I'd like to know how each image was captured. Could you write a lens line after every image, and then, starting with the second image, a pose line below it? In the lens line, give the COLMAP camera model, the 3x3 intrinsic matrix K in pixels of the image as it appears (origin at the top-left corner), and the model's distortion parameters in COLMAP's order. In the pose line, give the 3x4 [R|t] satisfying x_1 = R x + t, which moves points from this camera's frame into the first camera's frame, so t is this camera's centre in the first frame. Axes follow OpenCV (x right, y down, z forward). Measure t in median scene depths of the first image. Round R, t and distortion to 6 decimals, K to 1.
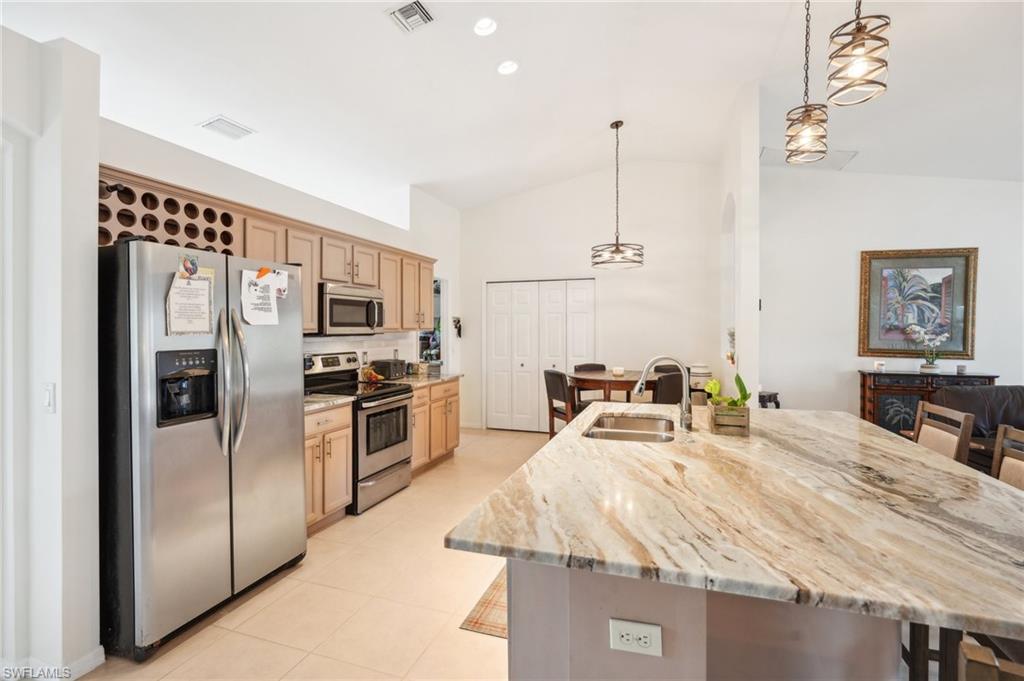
lens RADIAL K [[469.0, 0, 515.3], [0, 469.0, 334.1], [0, 0, 1]] dist [0.013180, -0.001080]
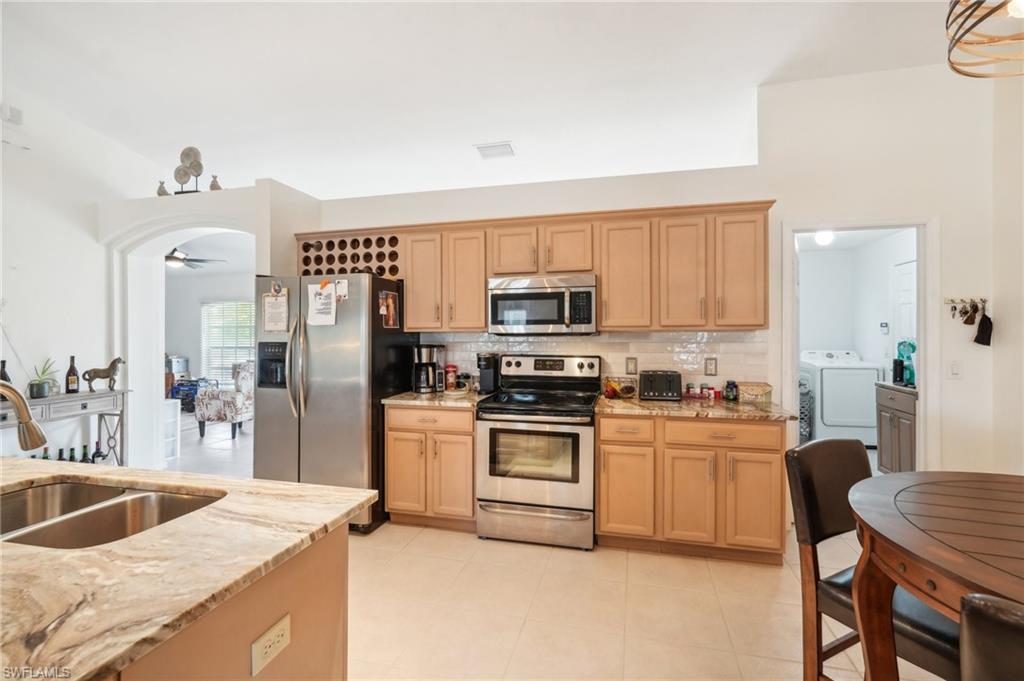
lens RADIAL K [[469.0, 0, 515.6], [0, 469.0, 332.0], [0, 0, 1]] dist [0.013180, -0.001080]
pose [[0.090594, 0.007867, -0.995857, 0.781052], [-0.004678, 0.999961, 0.007474, -0.013723], [0.995877, 0.003981, 0.090628, 1.411330]]
